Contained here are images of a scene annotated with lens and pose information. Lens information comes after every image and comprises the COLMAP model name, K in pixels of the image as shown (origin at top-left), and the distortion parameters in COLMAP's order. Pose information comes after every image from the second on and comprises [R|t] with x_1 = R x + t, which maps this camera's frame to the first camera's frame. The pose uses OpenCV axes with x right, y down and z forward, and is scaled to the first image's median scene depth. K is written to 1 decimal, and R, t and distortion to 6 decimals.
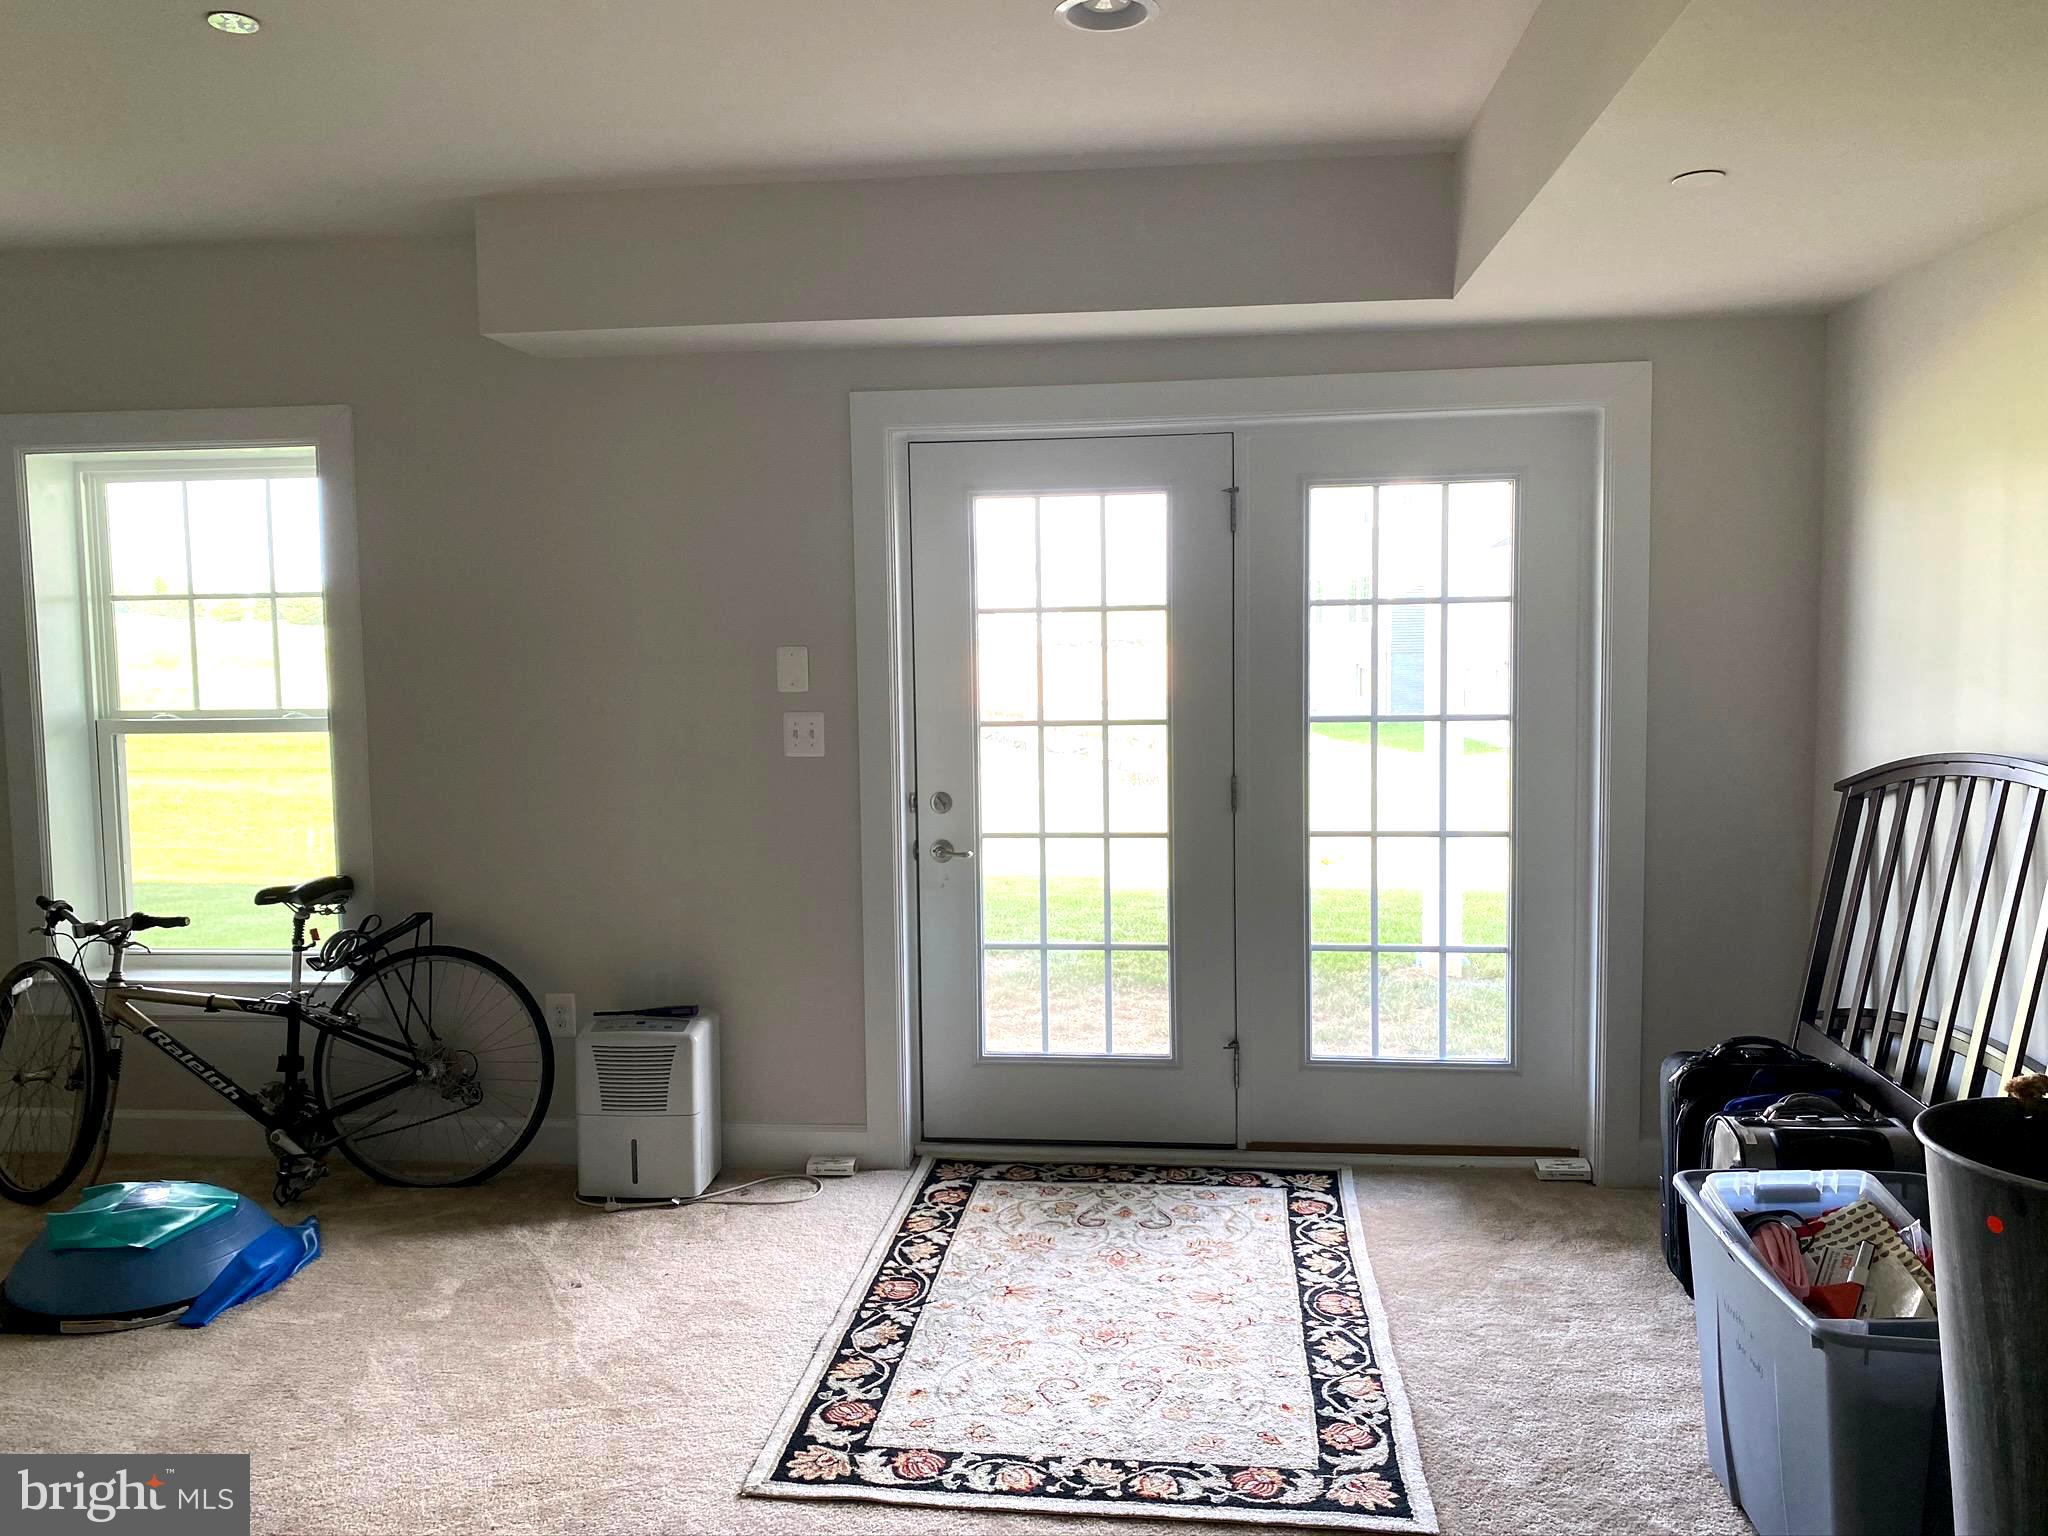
lens RADIAL K [[1539.6, 0, 1026.1], [0, 1539.6, 760.7], [0, 0, 1]] dist [-0.006312, -0.005150]
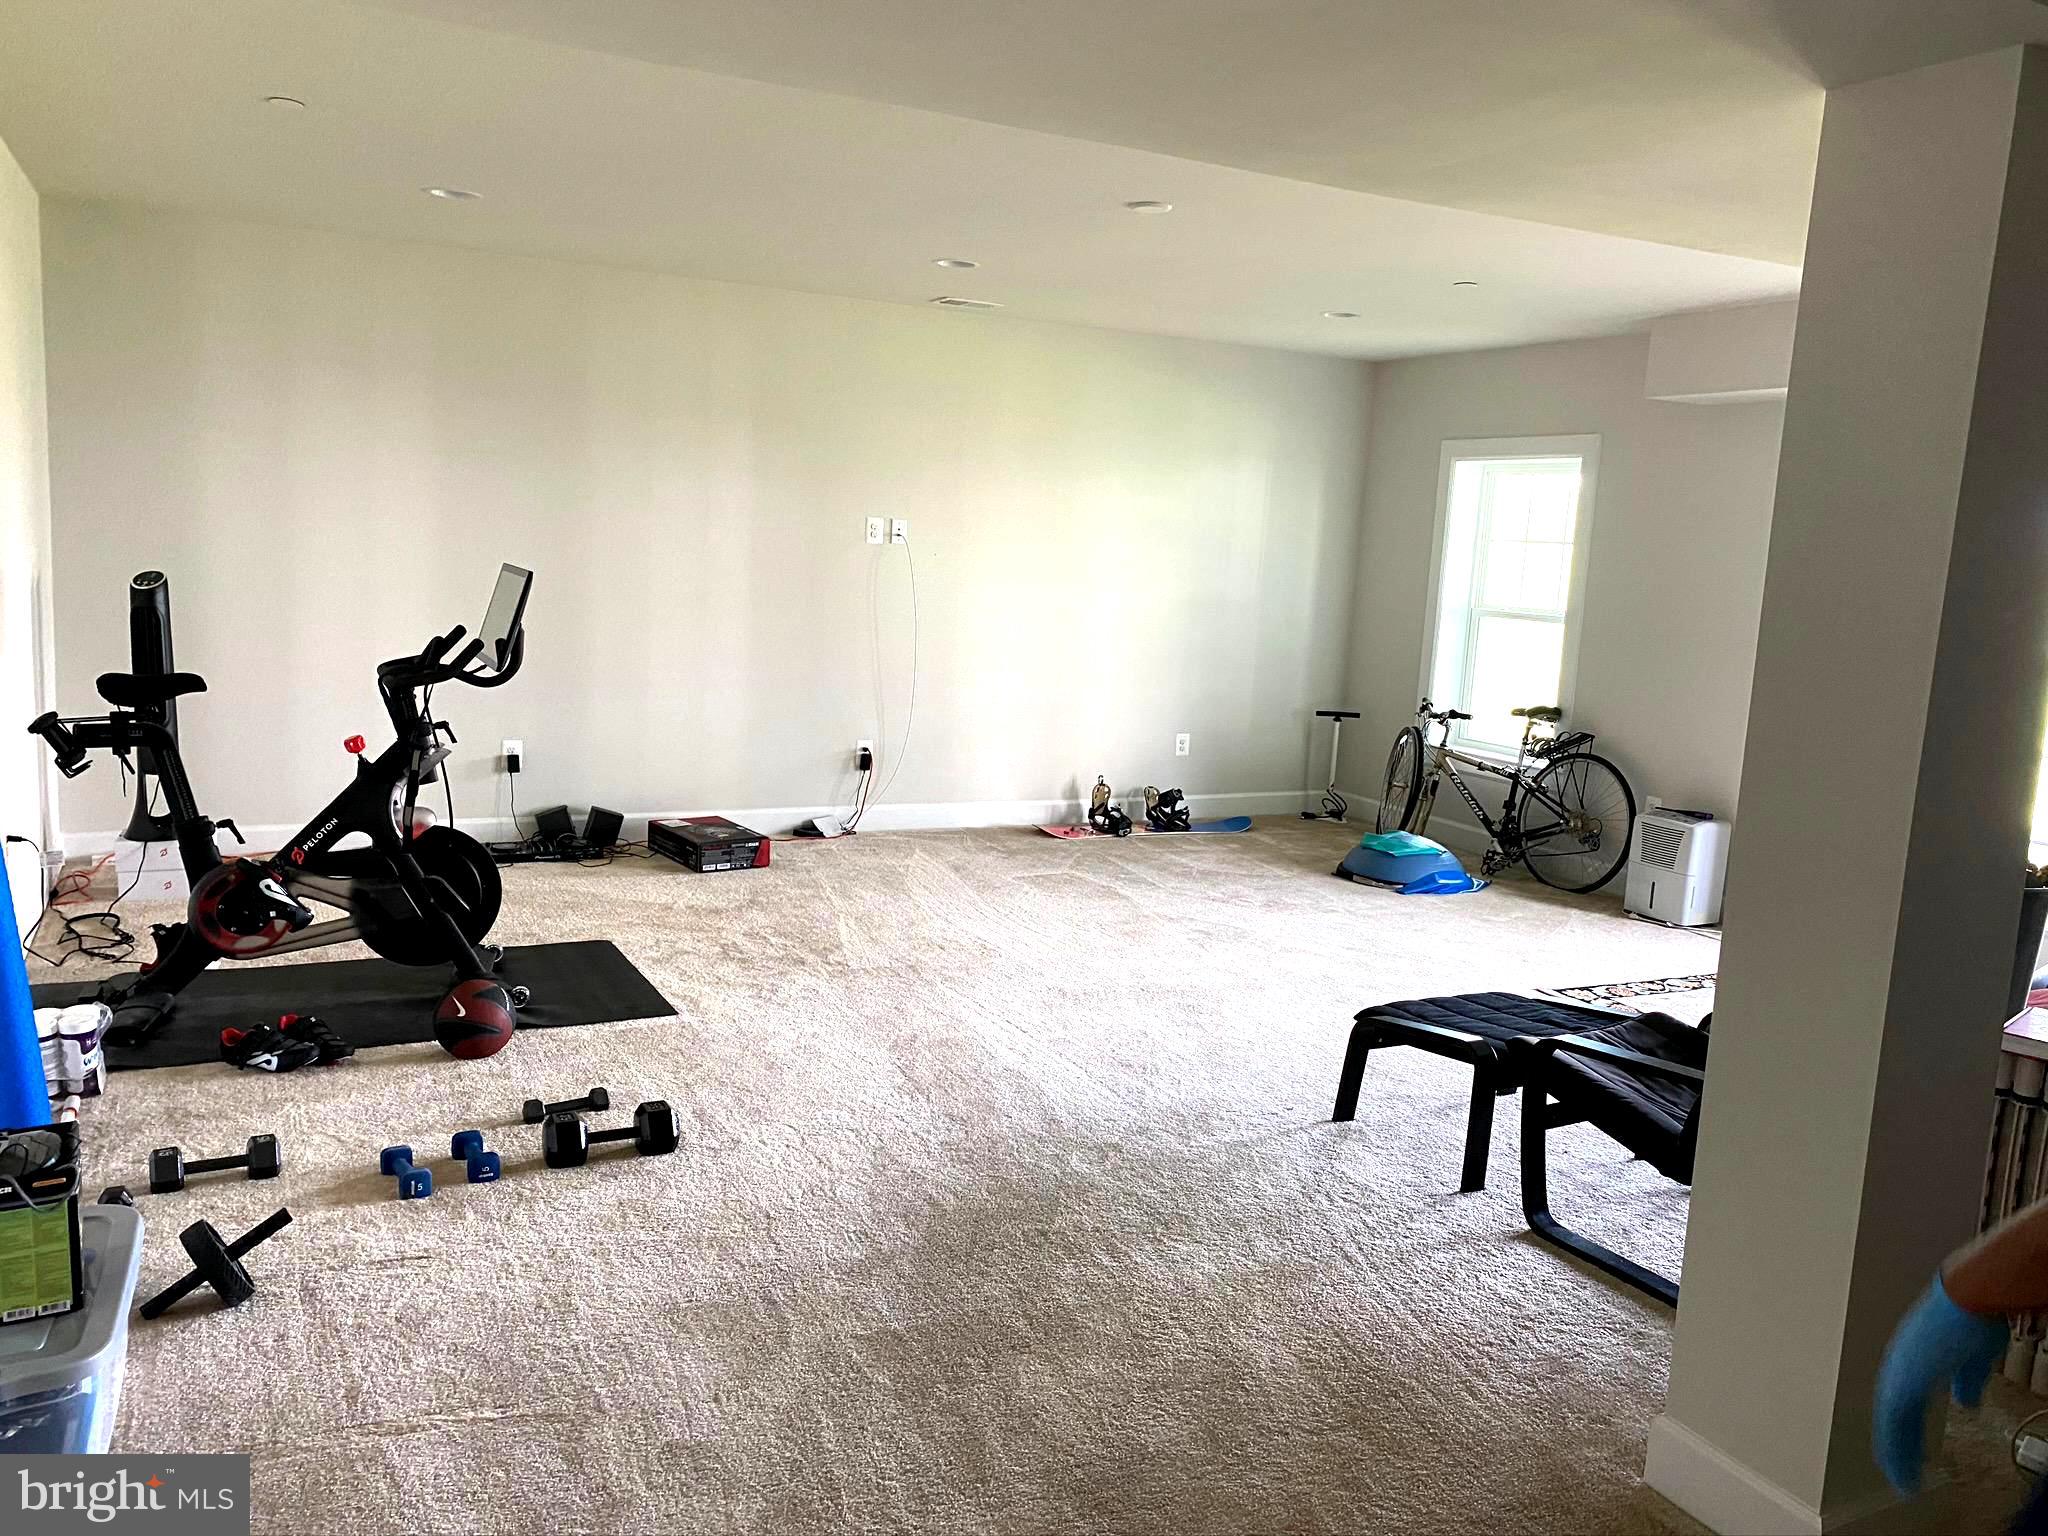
lens RADIAL K [[1539.6, 0, 1025.1], [0, 1539.6, 768.3], [0, 0, 1]] dist [-0.006312, -0.005150]
pose [[0.541064, 0.167148, -0.824203, 0.692323], [-0.118887, 0.985409, 0.121795, 0.001874], [0.832535, 0.032088, 0.553042, -0.471264]]
